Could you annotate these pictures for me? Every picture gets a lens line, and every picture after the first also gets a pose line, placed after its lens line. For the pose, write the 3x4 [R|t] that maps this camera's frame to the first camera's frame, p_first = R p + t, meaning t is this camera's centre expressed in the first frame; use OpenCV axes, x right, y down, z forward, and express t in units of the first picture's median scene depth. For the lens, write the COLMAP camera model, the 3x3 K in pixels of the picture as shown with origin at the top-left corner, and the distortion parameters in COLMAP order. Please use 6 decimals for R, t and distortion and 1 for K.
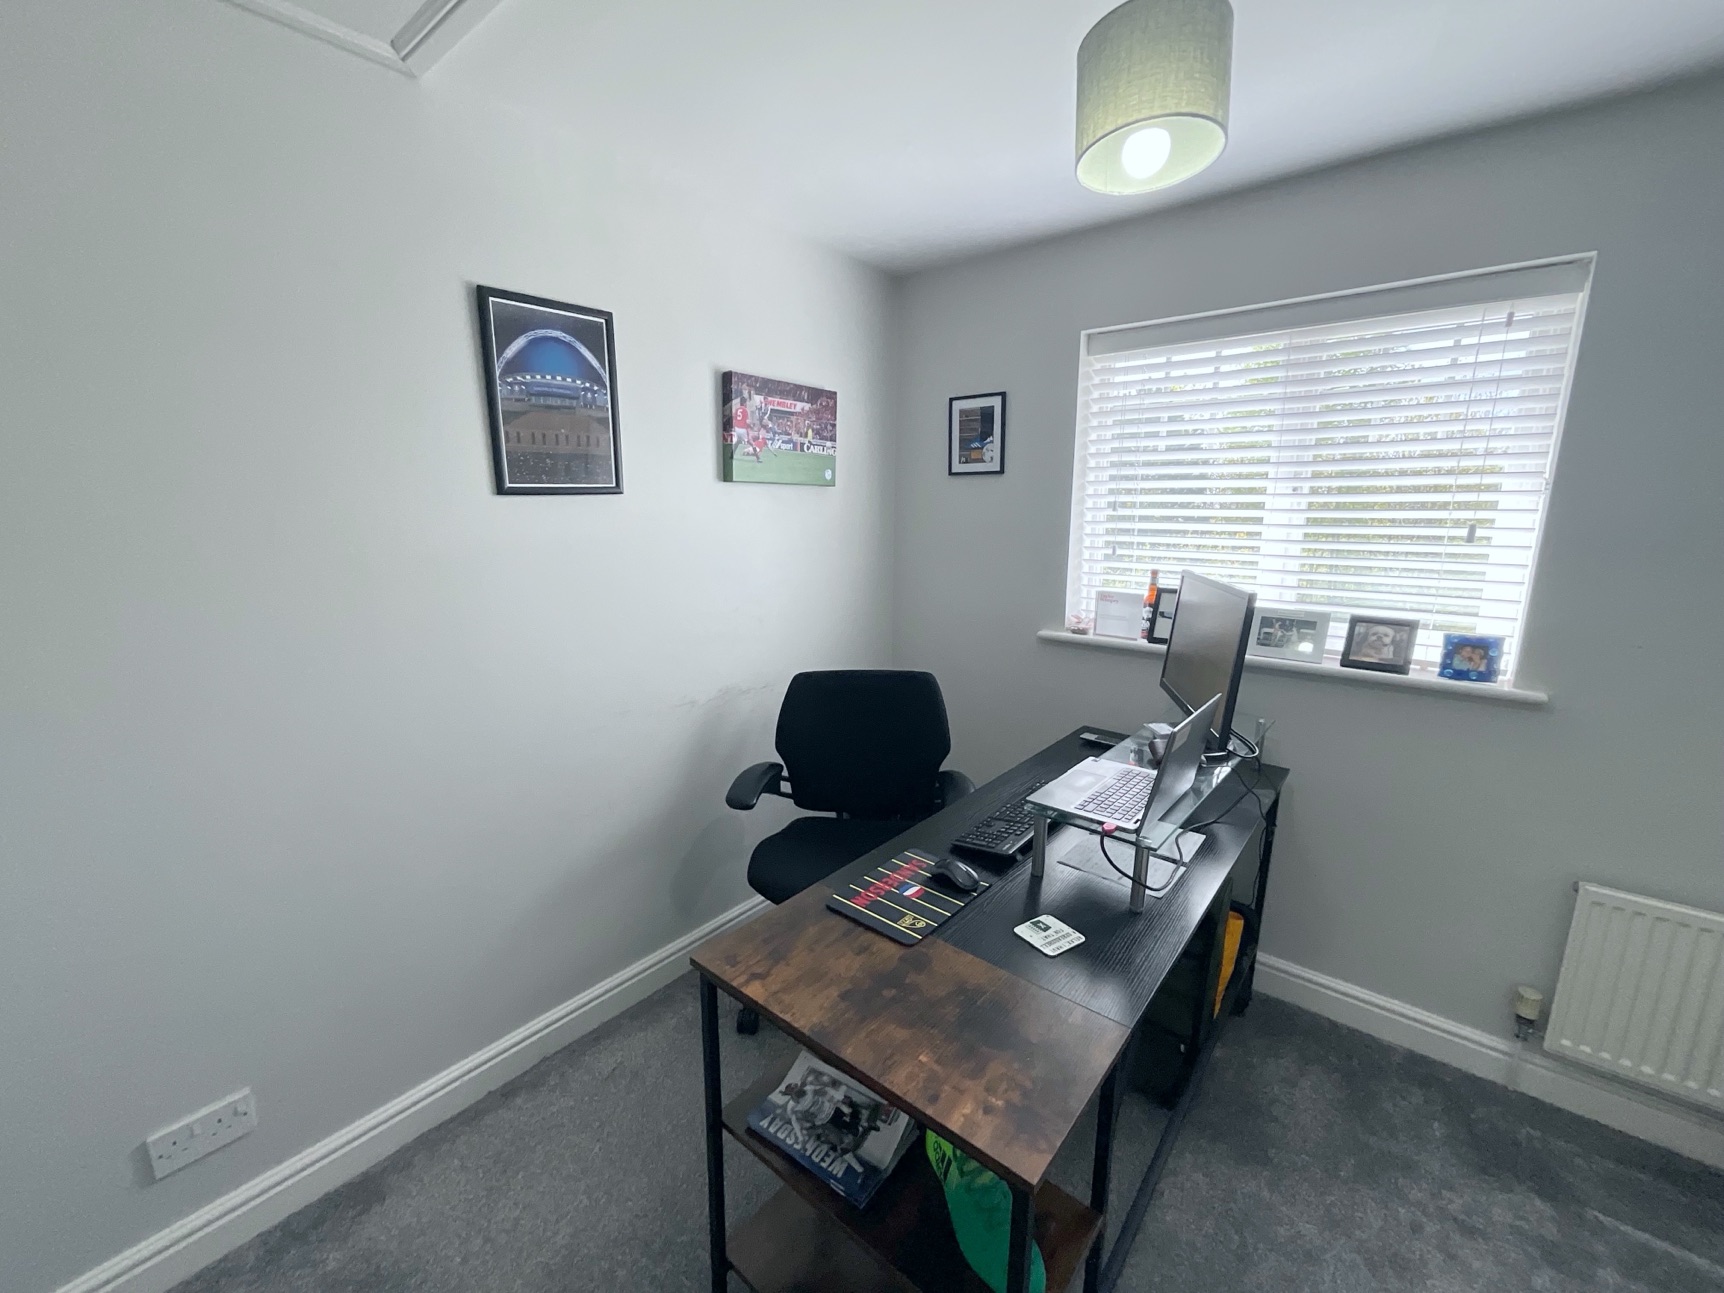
lens RADIAL K [[703.2, 0, 863.3], [0, 703.2, 643.6], [0, 0, 1]] dist [0.000160, 0.001968]
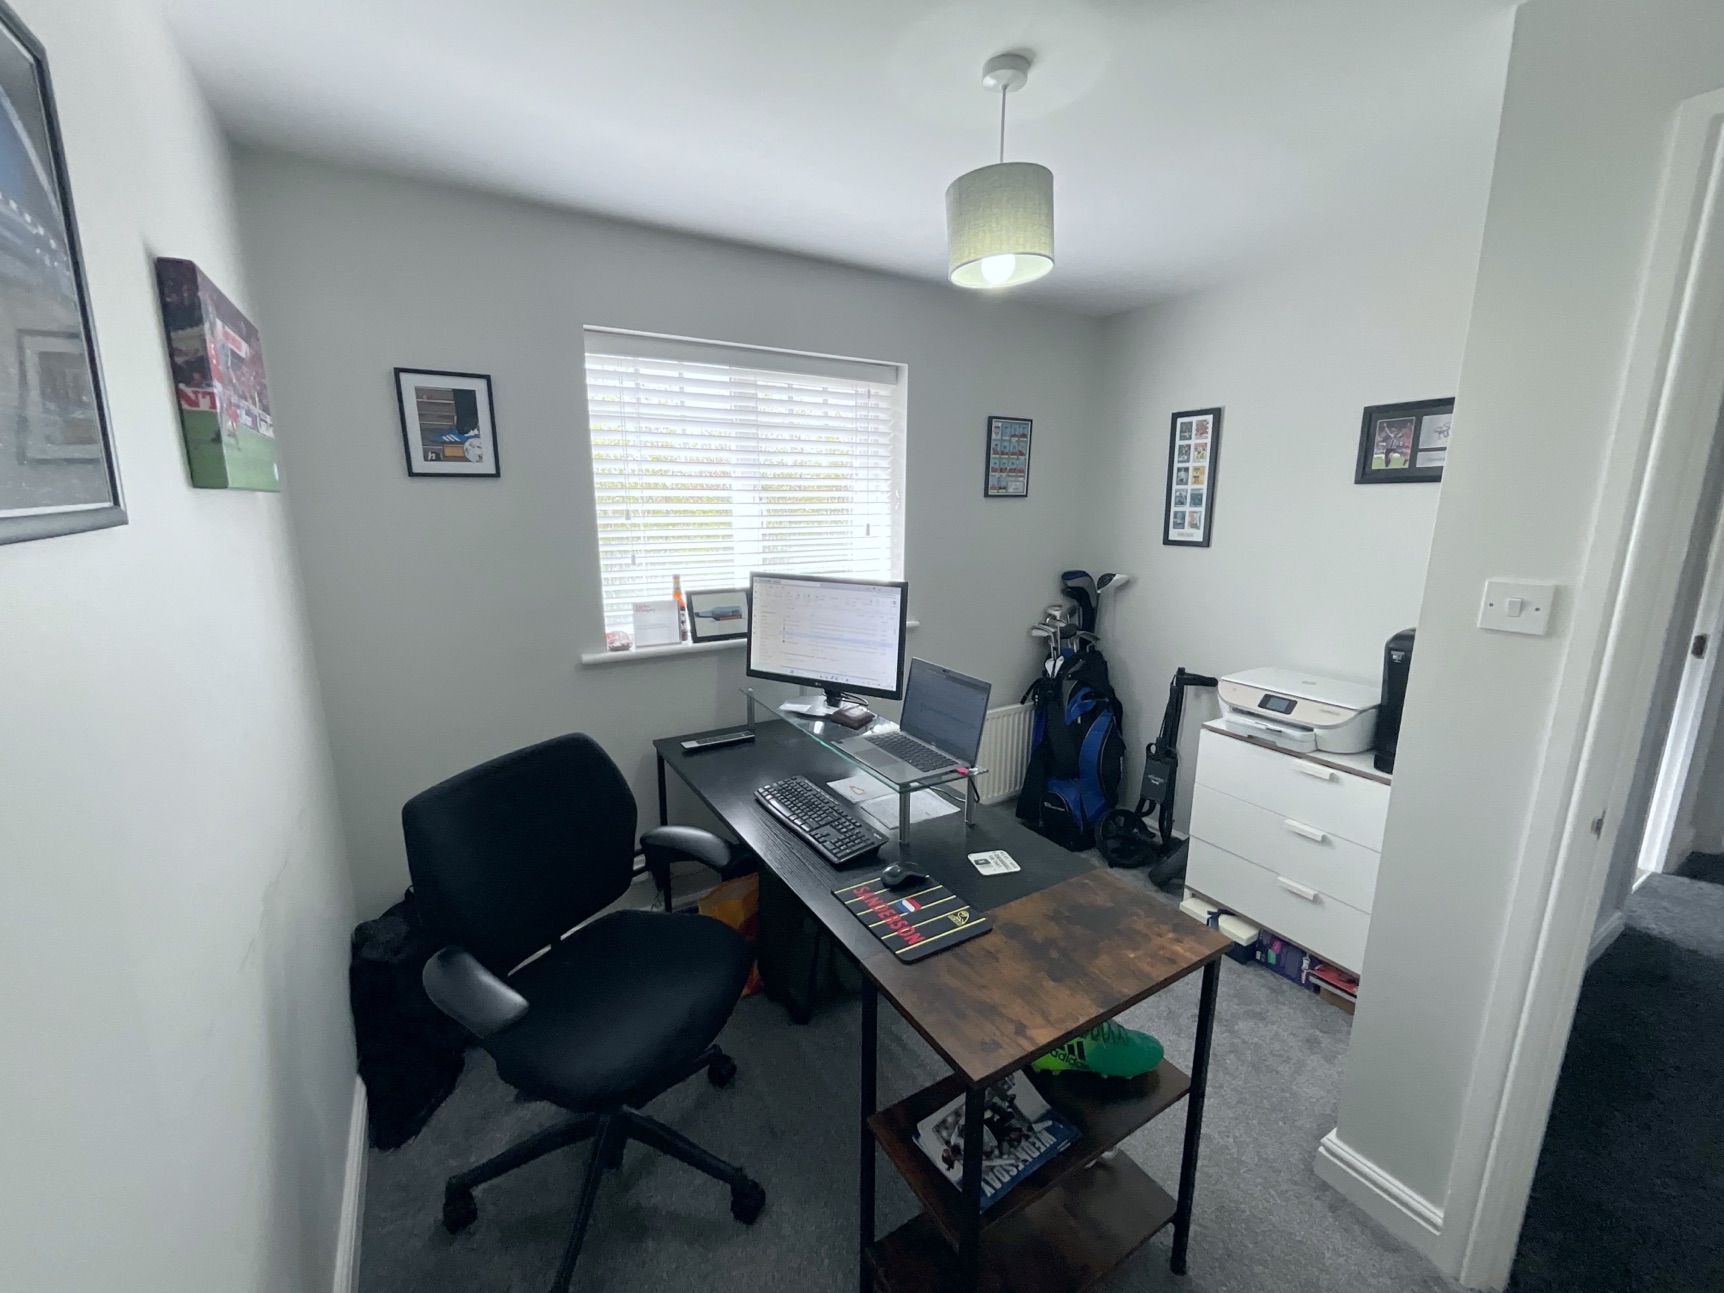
lens RADIAL K [[703.2, 0, 861.2], [0, 703.2, 641.1], [0, 0, 1]] dist [0.000160, 0.001968]
pose [[0.326168, -0.192767, 0.925449, -0.493951], [0.179553, 0.973799, 0.139556, -0.107067], [-0.928103, 0.120648, 0.352234, 0.390955]]
